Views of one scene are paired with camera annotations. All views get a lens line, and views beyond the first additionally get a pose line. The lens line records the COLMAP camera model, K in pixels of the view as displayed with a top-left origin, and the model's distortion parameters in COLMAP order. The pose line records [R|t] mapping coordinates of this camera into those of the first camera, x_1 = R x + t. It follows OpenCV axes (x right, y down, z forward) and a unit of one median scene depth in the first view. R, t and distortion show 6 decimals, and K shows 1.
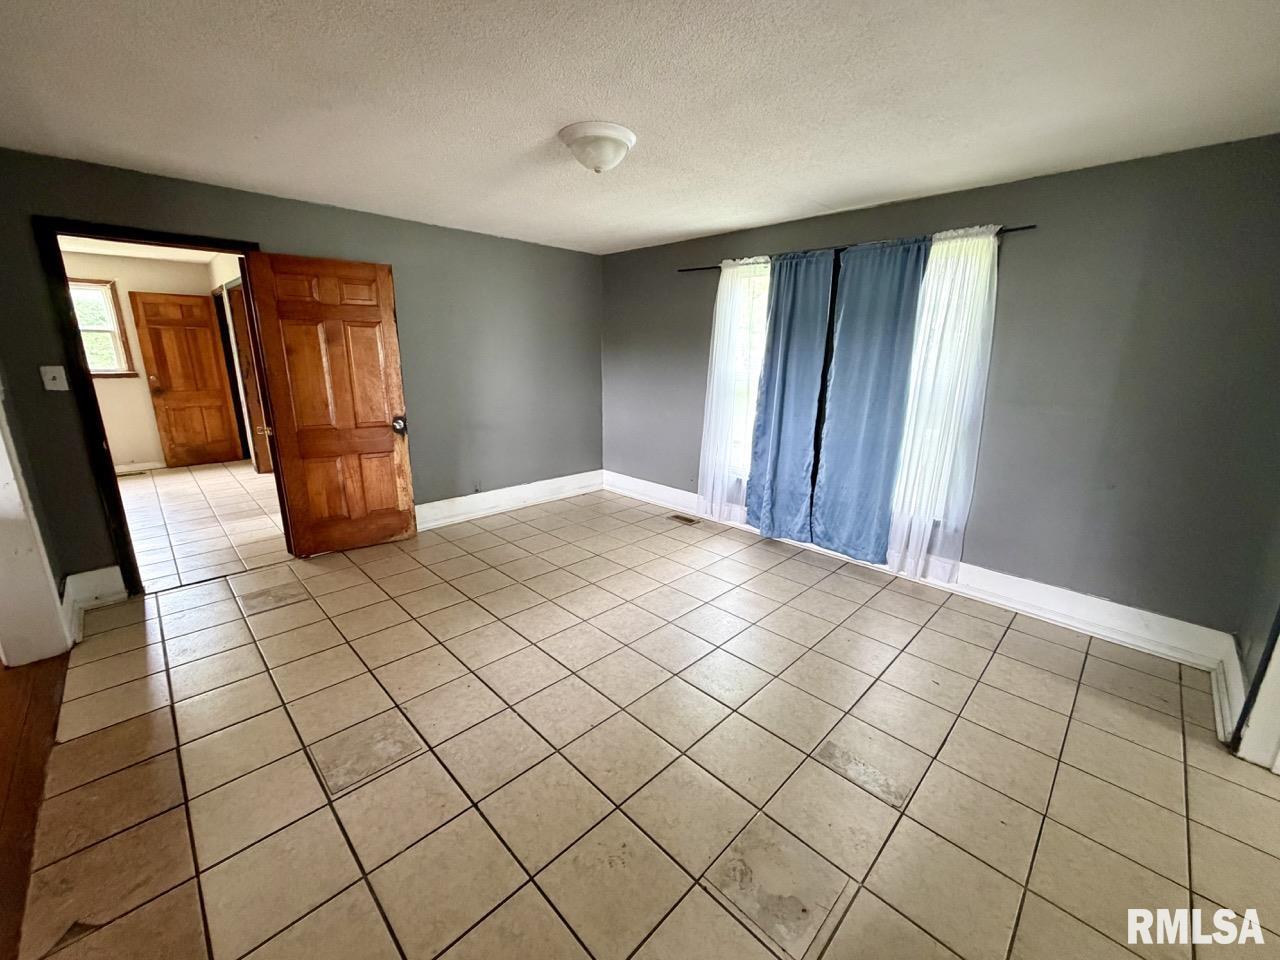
lens RADIAL K [[508.7, 0, 636.1], [0, 508.7, 480.8], [0, 0, 1]] dist [-0.001271, -0.000299]
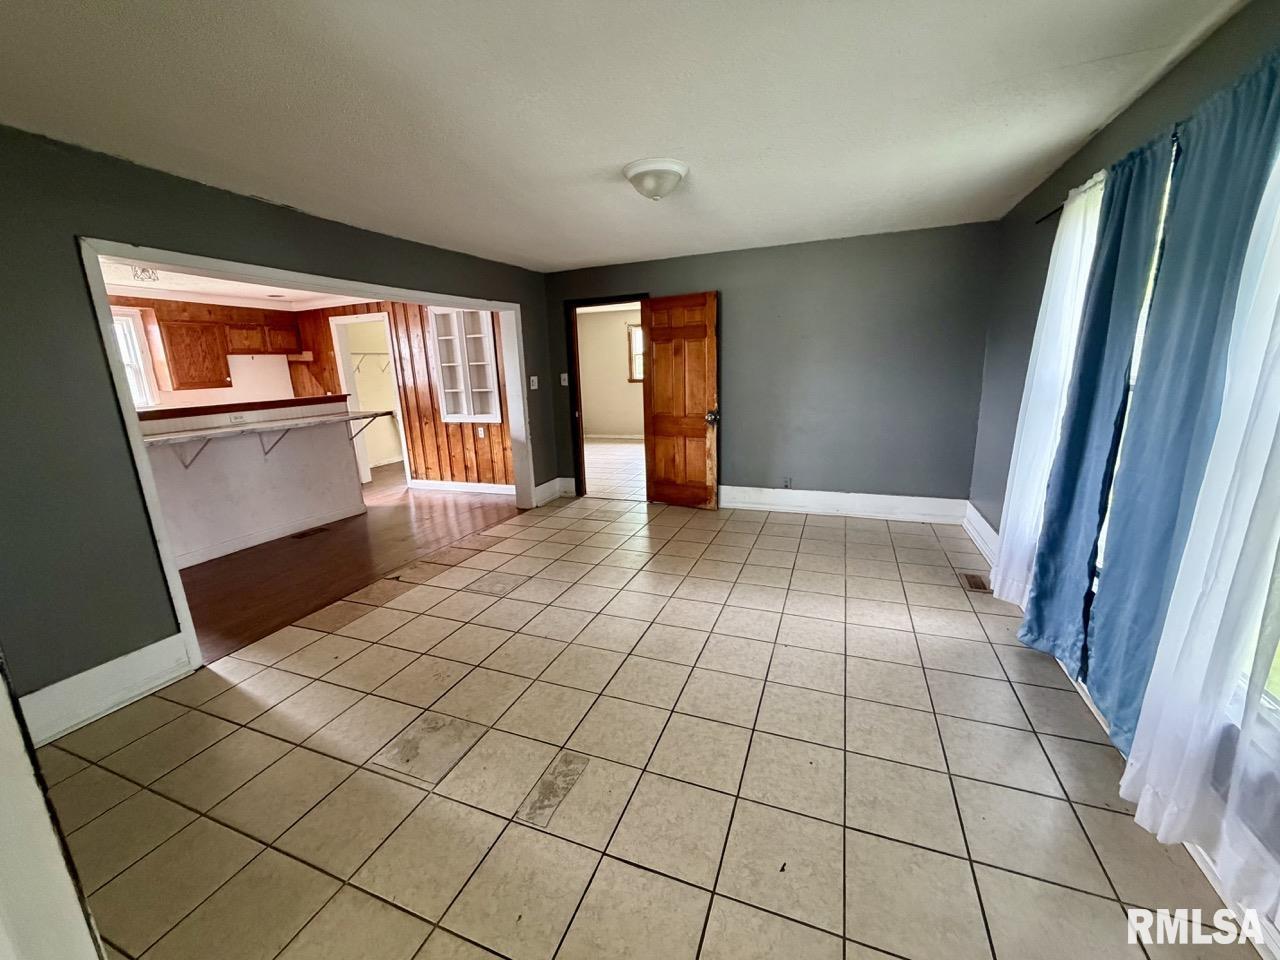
lens RADIAL K [[508.7, 0, 636.1], [0, 508.7, 480.8], [0, 0, 1]] dist [-0.001271, -0.000299]
pose [[0.395969, 0.177939, -0.900859, 0.611257], [-0.188109, 0.975958, 0.110090, -0.059517], [0.898790, 0.125868, 0.419921, 0.320042]]
